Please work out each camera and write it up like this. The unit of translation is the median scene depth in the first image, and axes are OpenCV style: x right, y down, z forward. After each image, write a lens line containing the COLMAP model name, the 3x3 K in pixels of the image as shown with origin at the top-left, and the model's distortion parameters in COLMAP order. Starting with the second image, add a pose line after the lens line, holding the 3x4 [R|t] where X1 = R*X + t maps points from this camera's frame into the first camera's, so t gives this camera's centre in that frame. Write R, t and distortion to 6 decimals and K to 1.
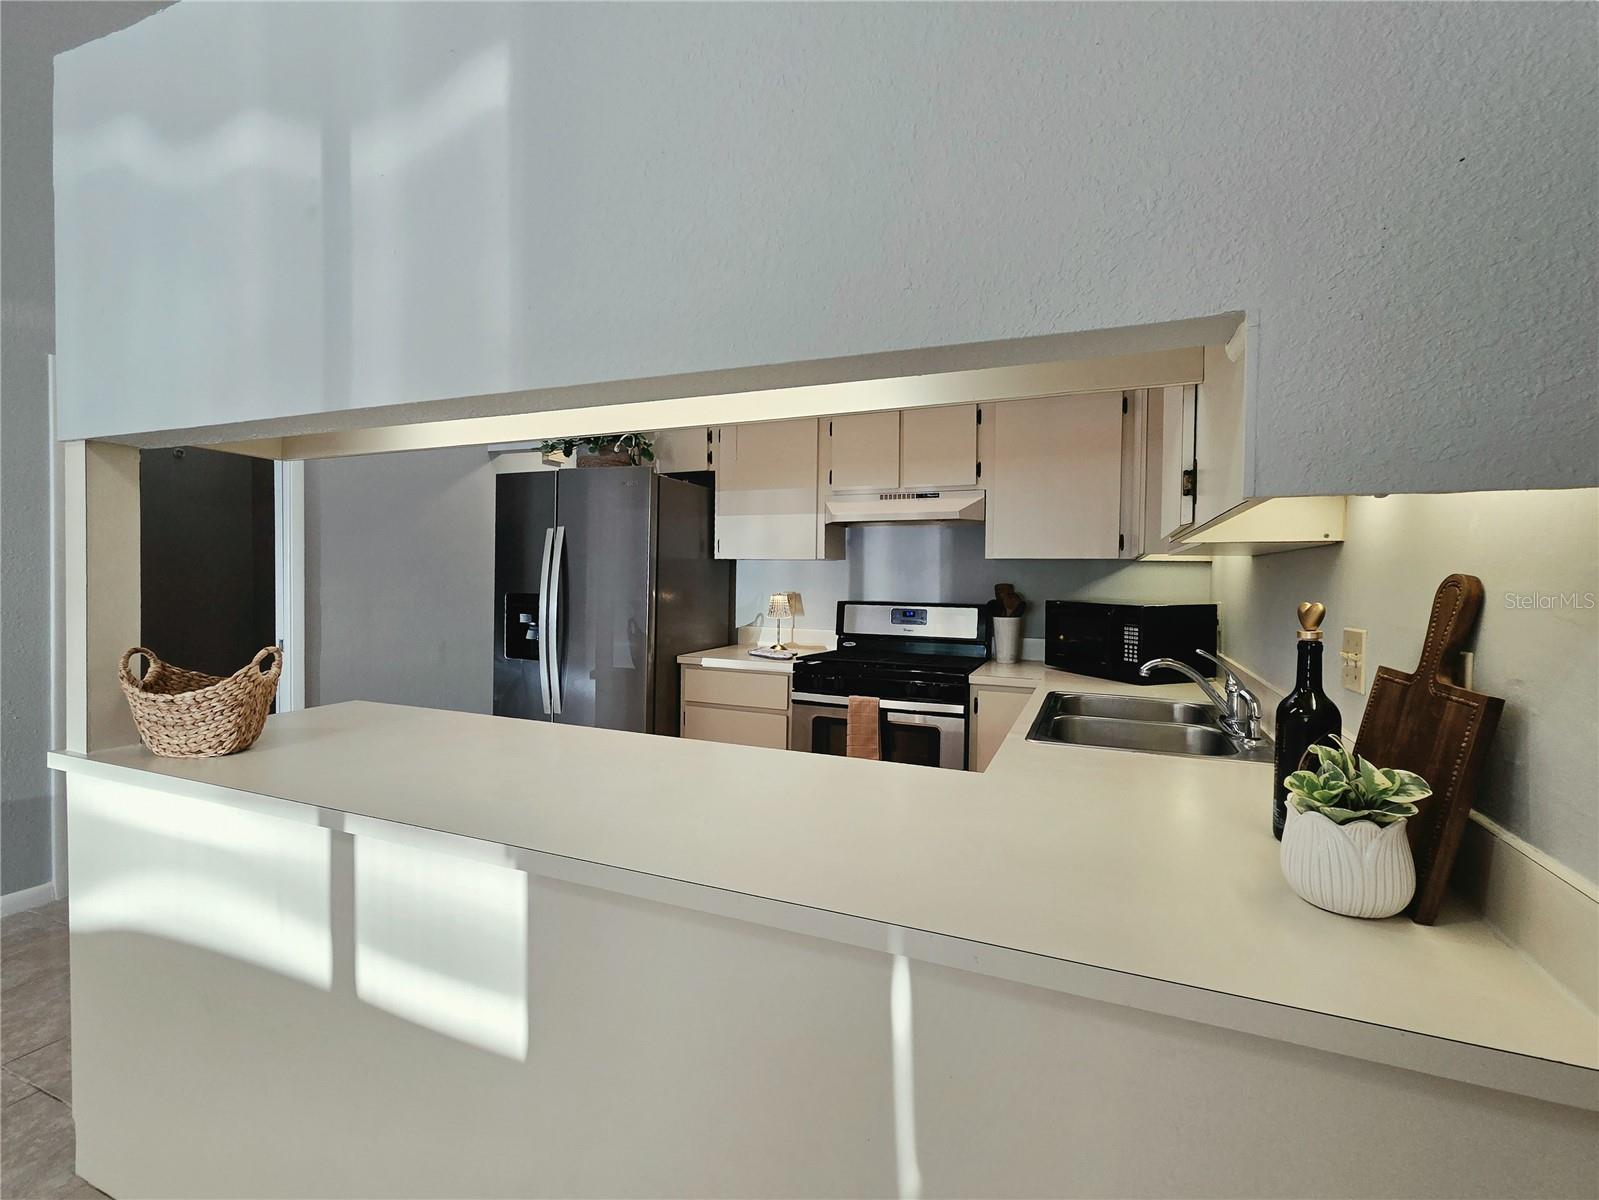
lens RADIAL K [[714.1, 0, 799.5], [0, 714.1, 600.0], [0, 0, 1]] dist [-0.000195, 0.000387]
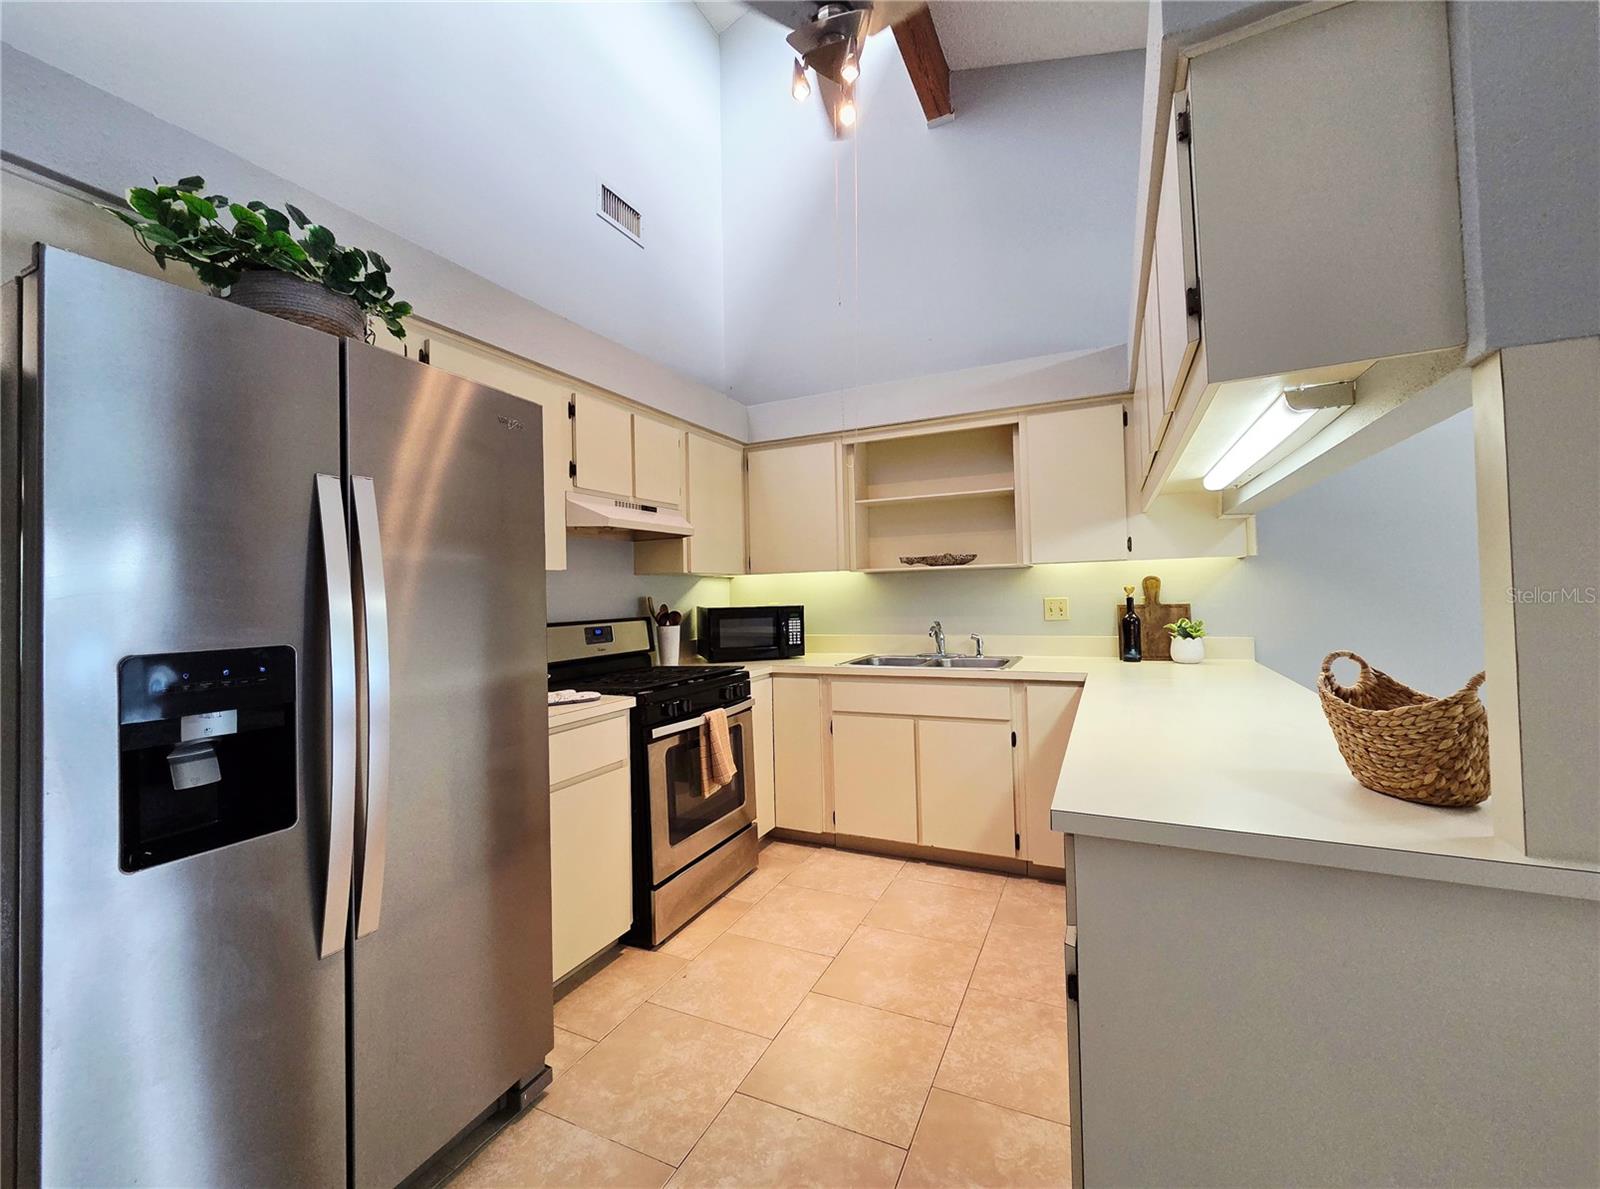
lens RADIAL K [[654.3, 0, 800.0], [0, 654.3, 594.5], [0, 0, 1]] dist [0.001100, 0.000057]
pose [[0.041672, -0.009880, 0.999082, -0.718325], [0.059192, 0.998219, 0.007403, -0.020422], [-0.997376, 0.058829, 0.042183, 0.744492]]
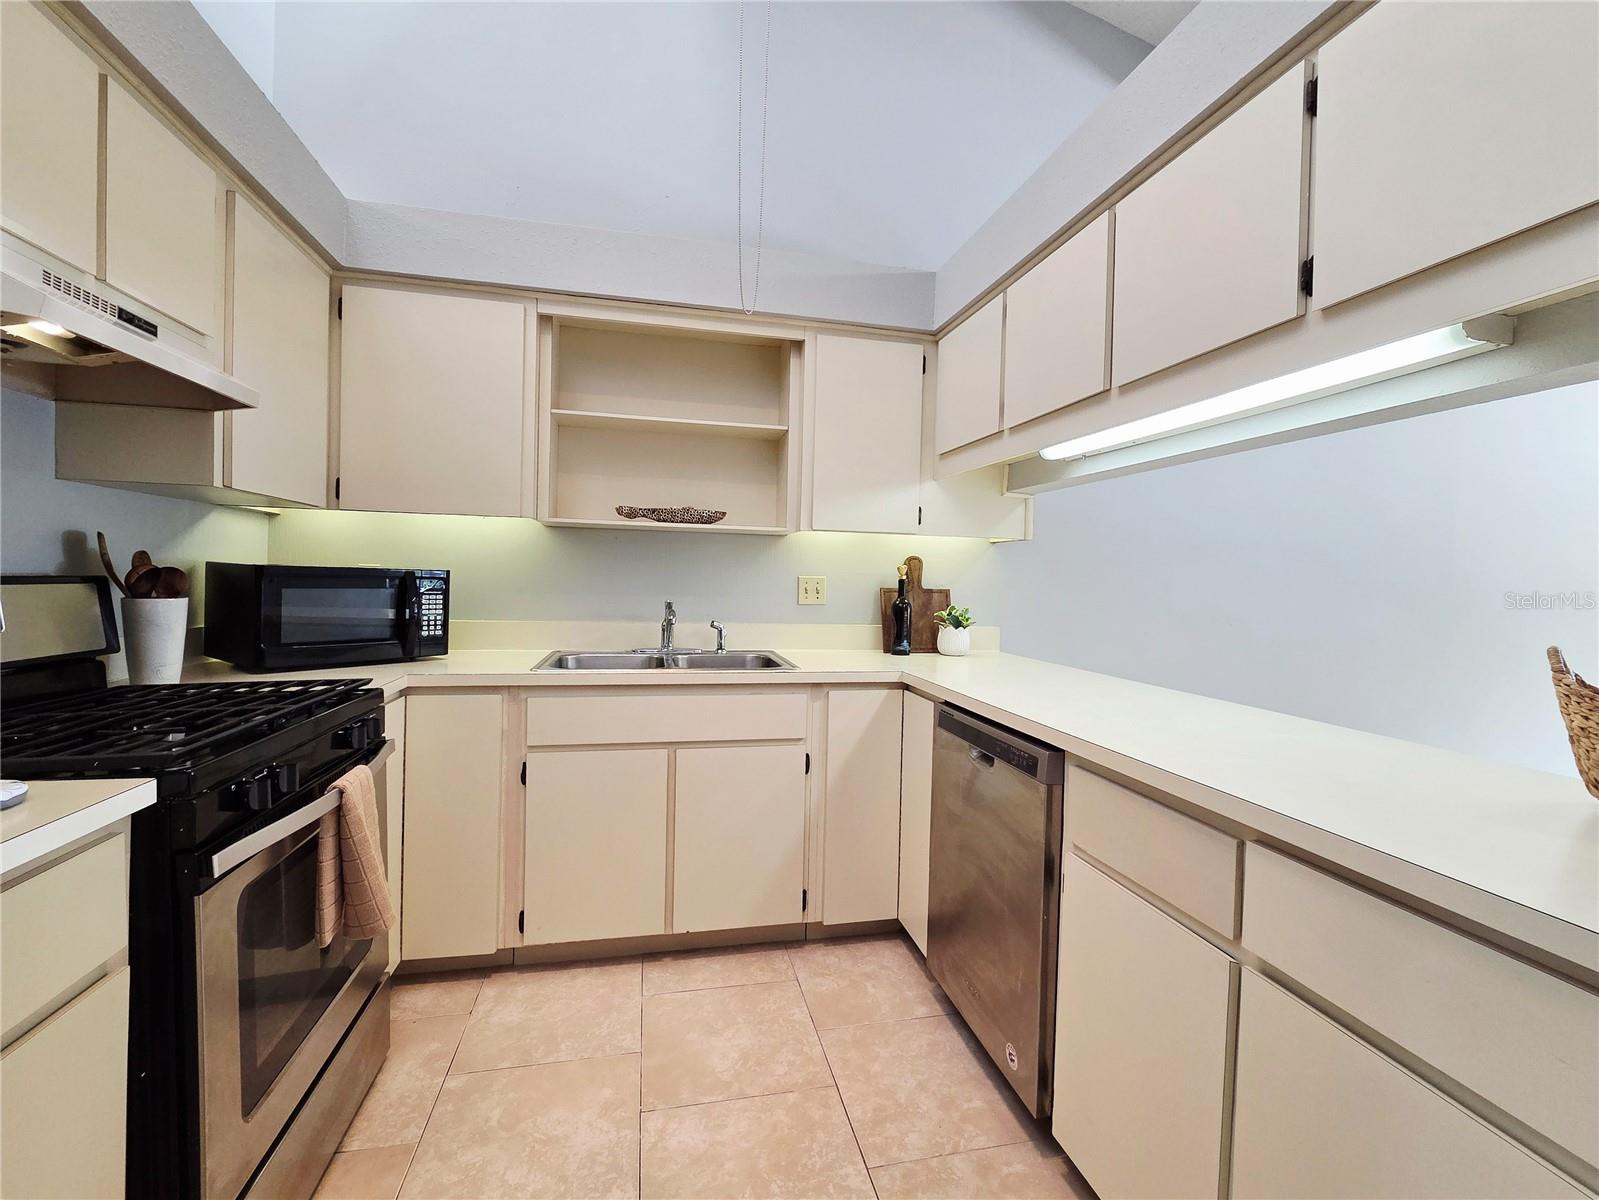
lens RADIAL K [[714.1, 0, 799.5], [0, 714.1, 600.0], [0, 0, 1]] dist [-0.000195, 0.000387]
pose [[-0.578542, -0.047845, 0.814248, -0.401522], [-0.002594, 0.998381, 0.056821, -0.005376], [-0.815648, 0.030761, -0.577730, 0.913167]]
